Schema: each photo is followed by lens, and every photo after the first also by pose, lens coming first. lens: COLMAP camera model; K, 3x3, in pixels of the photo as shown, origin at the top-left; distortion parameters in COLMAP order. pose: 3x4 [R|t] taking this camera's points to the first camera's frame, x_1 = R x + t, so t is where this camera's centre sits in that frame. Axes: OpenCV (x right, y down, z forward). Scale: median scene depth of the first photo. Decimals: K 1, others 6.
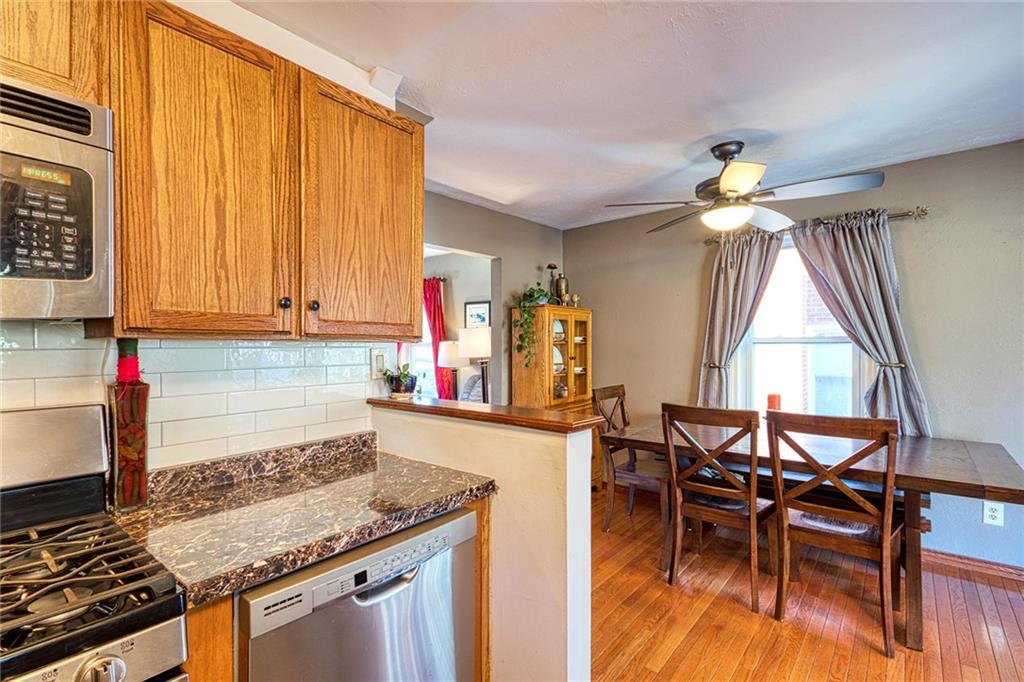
lens RADIAL K [[471.0, 0, 513.3], [0, 471.0, 343.7], [0, 0, 1]] dist [0.027384, 0.000934]
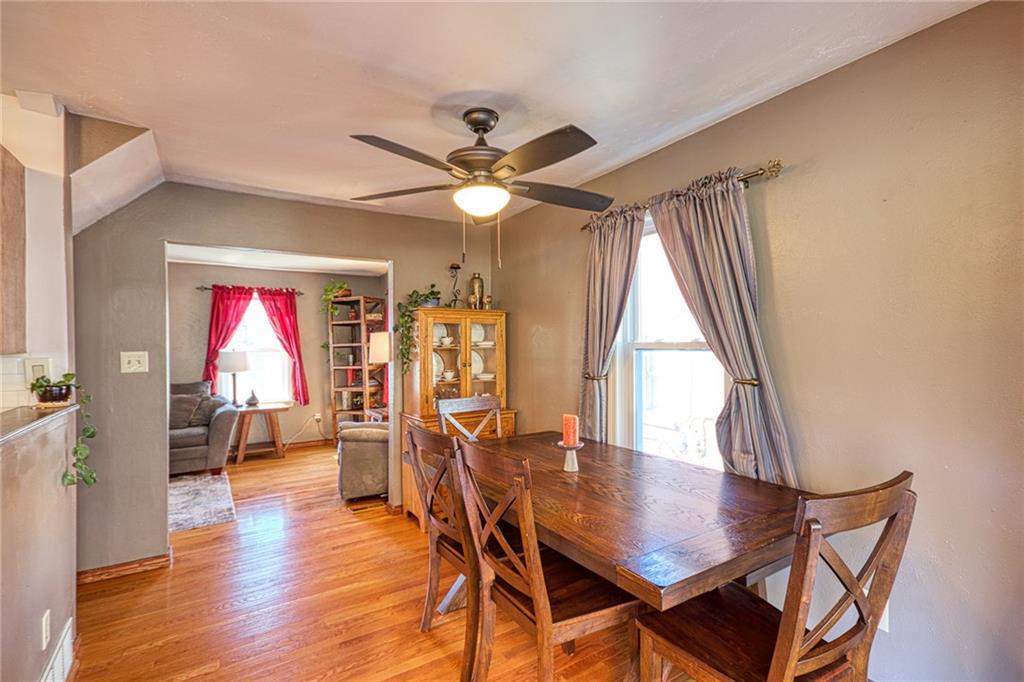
lens RADIAL K [[471.0, 0, 510.5], [0, 471.0, 344.0], [0, 0, 1]] dist [0.027384, 0.000934]
pose [[0.952962, -0.002523, -0.303080, 0.637161], [0.001820, 0.999995, -0.002604, -0.009859], [0.303085, 0.001930, 0.952962, 0.190747]]
